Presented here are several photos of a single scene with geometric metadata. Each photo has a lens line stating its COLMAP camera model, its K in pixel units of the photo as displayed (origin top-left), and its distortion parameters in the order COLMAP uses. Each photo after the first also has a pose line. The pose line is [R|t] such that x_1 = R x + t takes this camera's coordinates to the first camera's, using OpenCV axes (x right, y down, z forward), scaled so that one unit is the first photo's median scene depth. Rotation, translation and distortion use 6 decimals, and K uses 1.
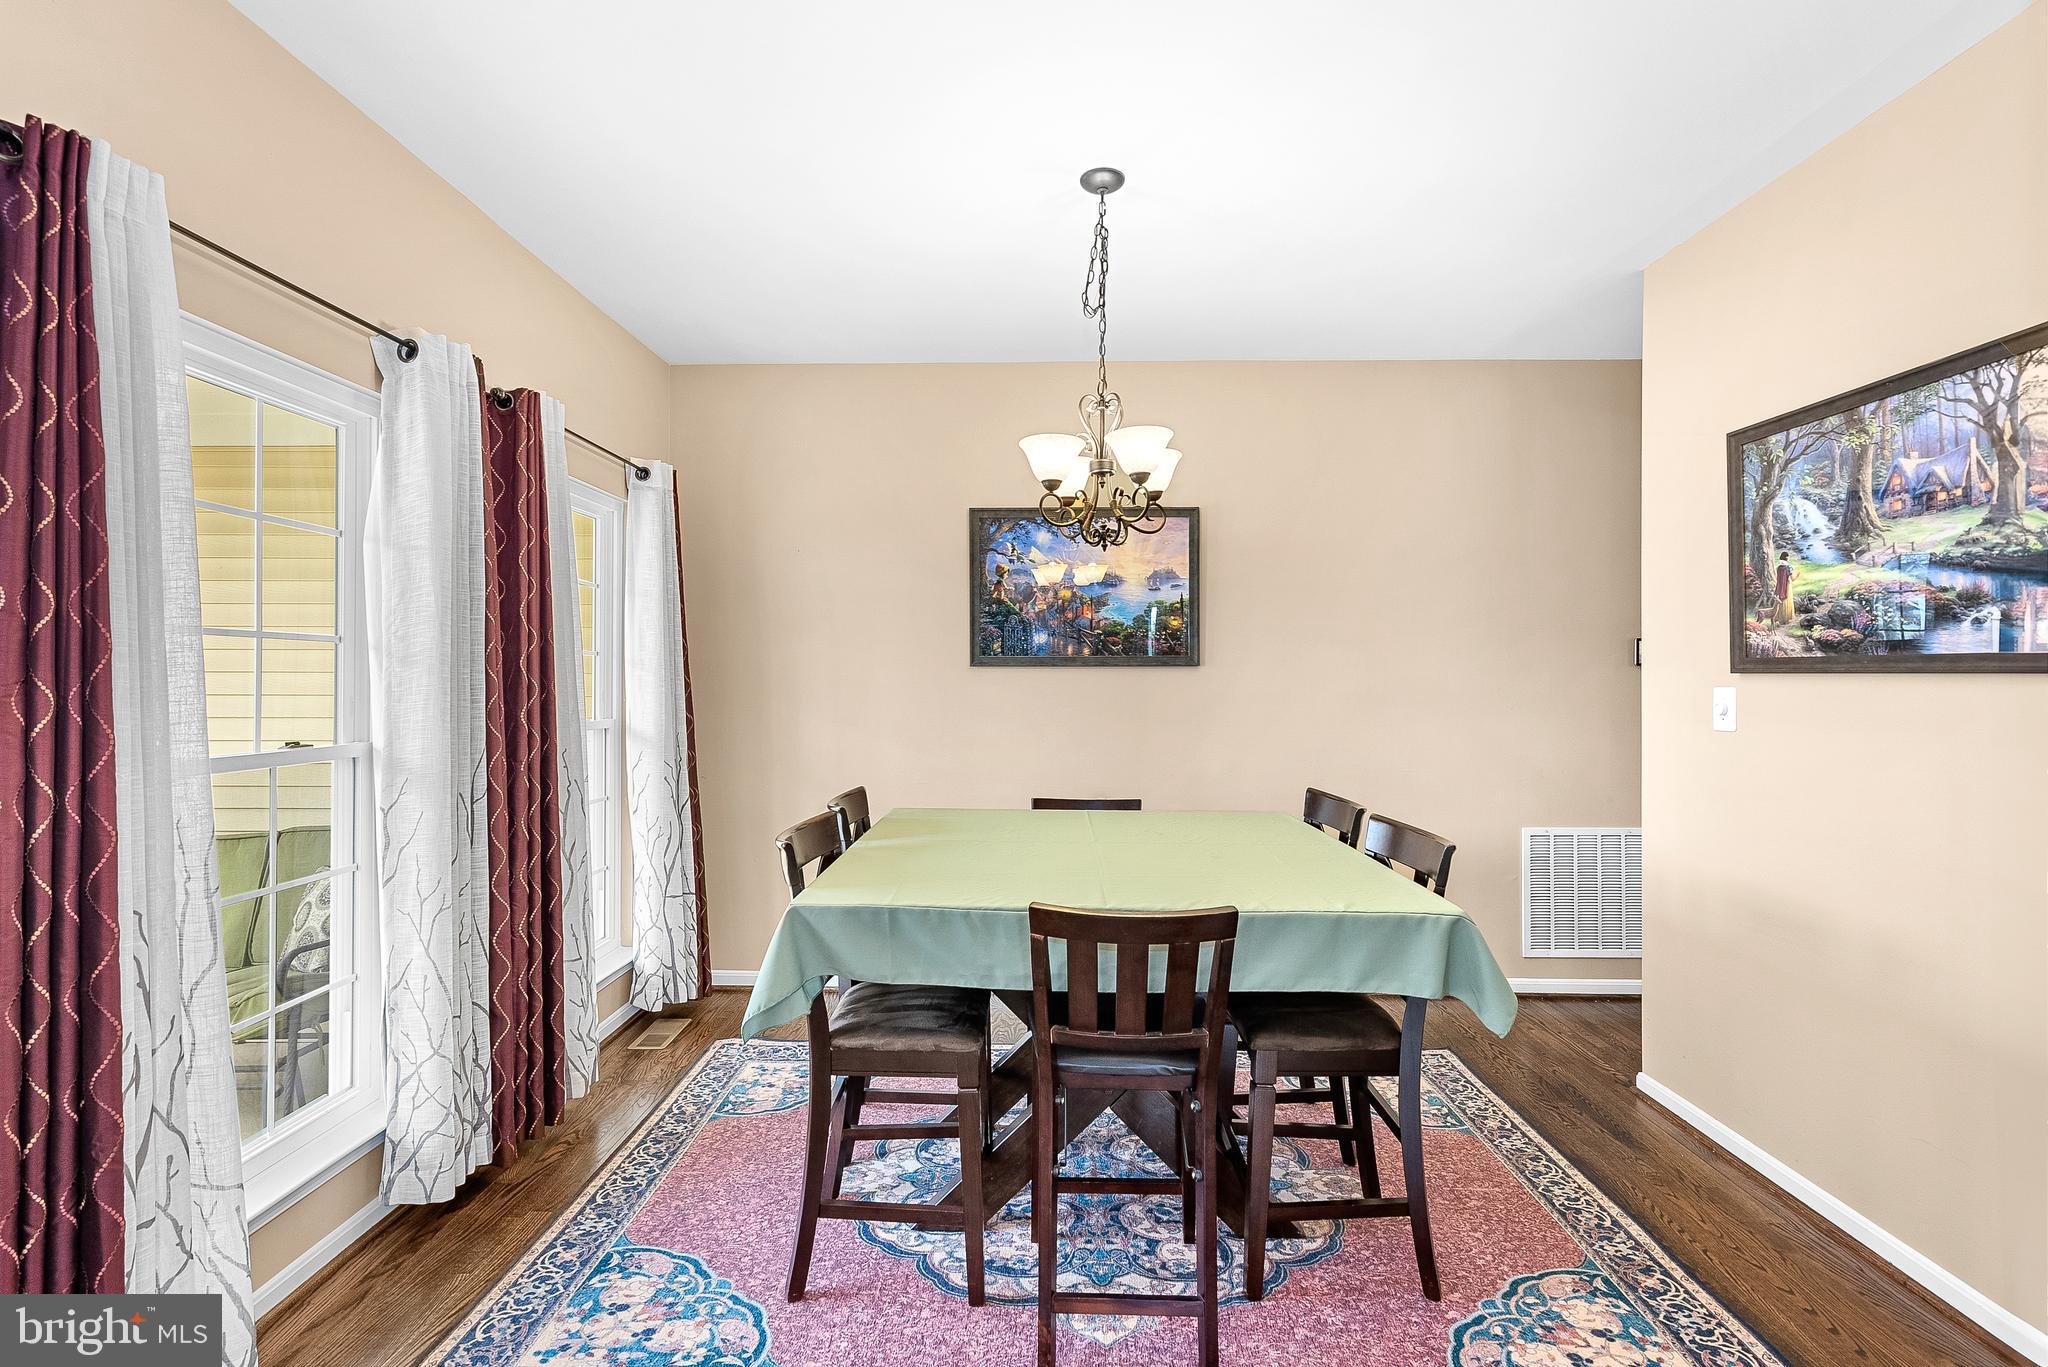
lens RADIAL K [[937.3, 0, 1011.9], [0, 937.3, 680.2], [0, 0, 1]] dist [-0.002618, 0.001705]
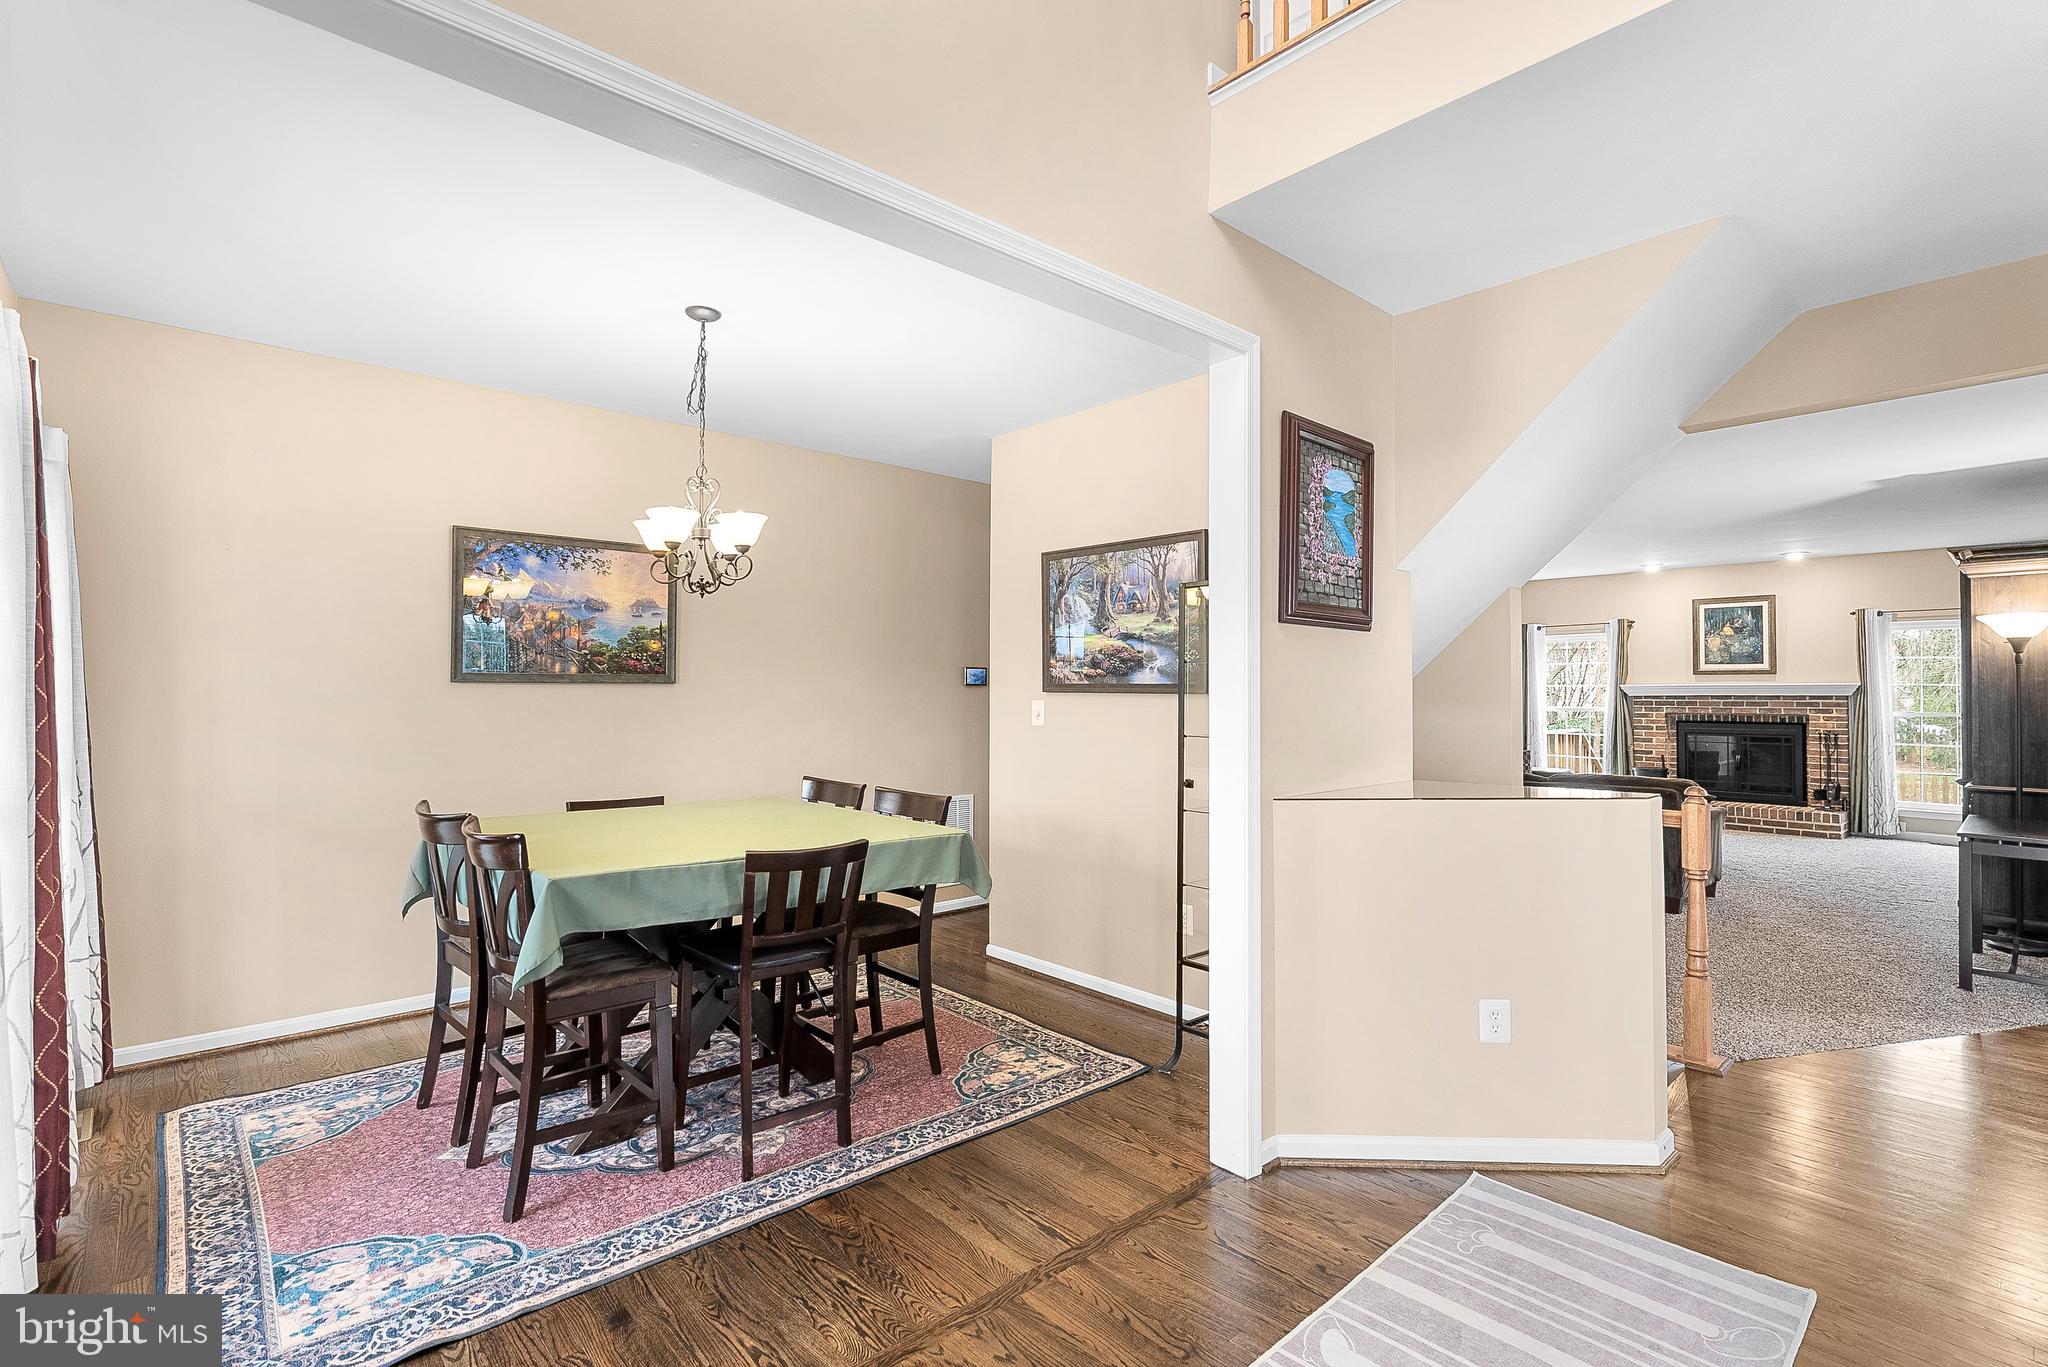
lens RADIAL K [[937.3, 0, 1038.0], [0, 937.3, 682.7], [0, 0, 1]] dist [-0.002618, 0.001705]
pose [[0.723455, 0.007259, 0.690334, -0.465815], [-0.000008, 0.999945, -0.010506, -0.006651], [-0.690372, 0.007595, 0.723415, -0.261667]]
